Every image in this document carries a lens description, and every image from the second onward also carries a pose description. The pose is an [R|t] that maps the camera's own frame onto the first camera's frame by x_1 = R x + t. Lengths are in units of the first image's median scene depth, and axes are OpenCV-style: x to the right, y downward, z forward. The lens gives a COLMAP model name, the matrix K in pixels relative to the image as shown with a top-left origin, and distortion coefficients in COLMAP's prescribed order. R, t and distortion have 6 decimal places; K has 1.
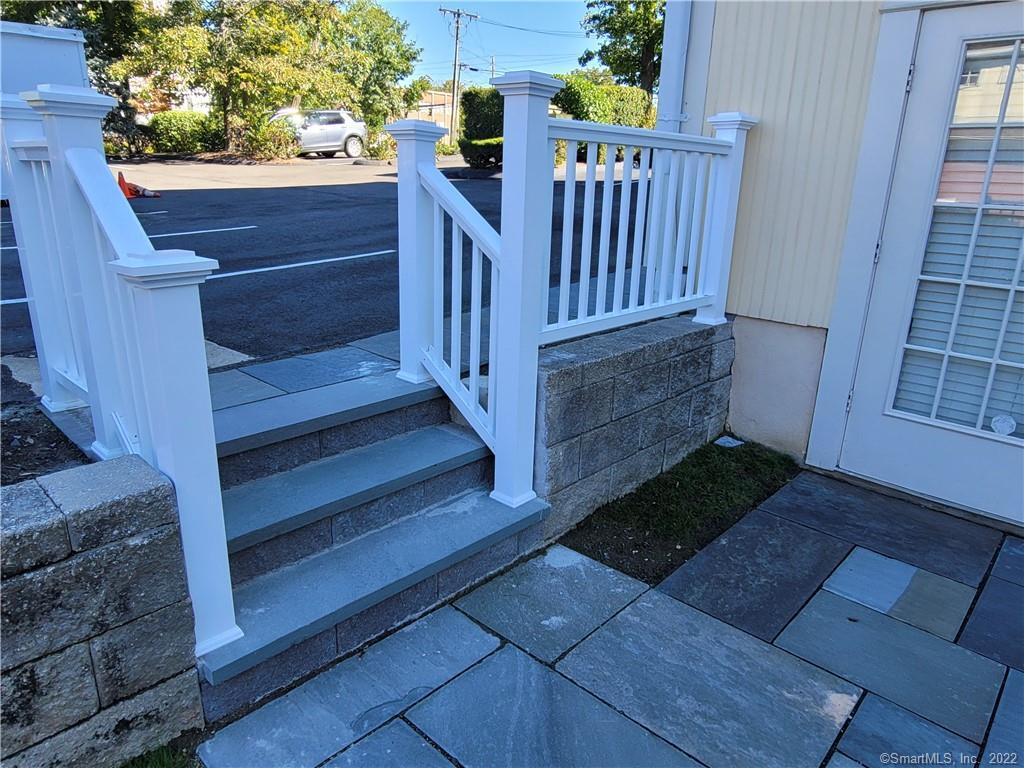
lens RADIAL K [[682.8, 0, 508.4], [0, 682.8, 386.5], [0, 0, 1]] dist [0.007184, 0.001176]
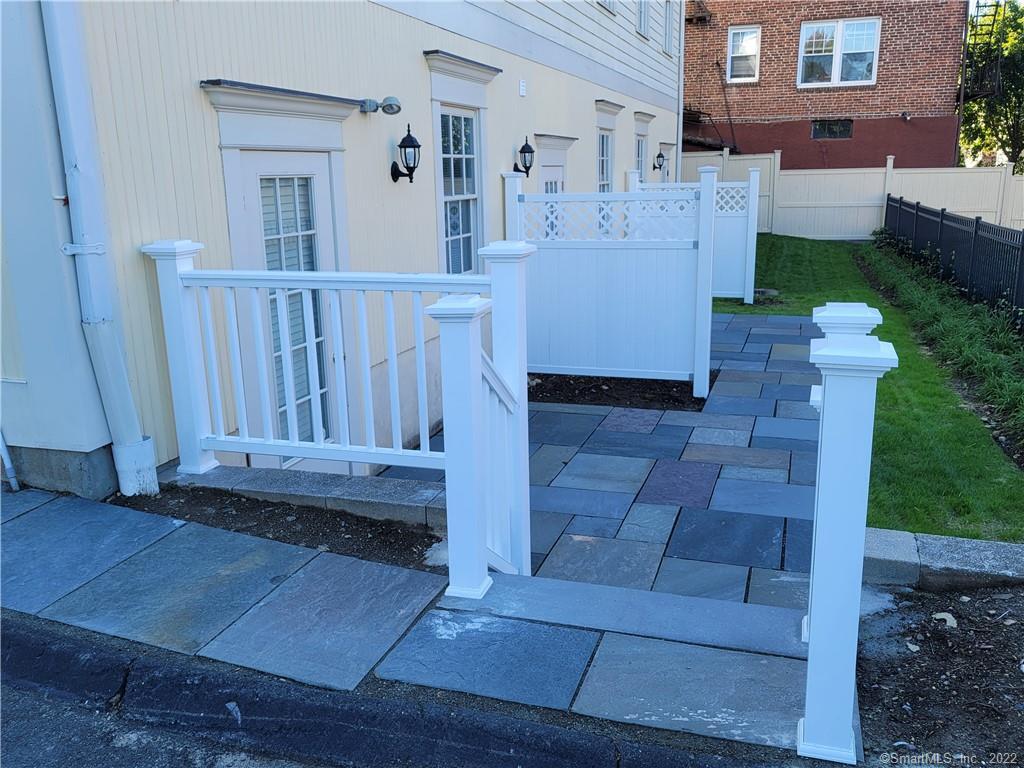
lens RADIAL K [[849.5, 0, 510.7], [0, 849.5, 383.4], [0, 0, 1]] dist [-0.006372, -0.002105]
pose [[-0.415031, -0.226903, 0.881059, -0.986223], [0.294297, 0.882856, 0.365998, -0.583552], [-0.860894, 0.411193, -0.299636, 1.156647]]
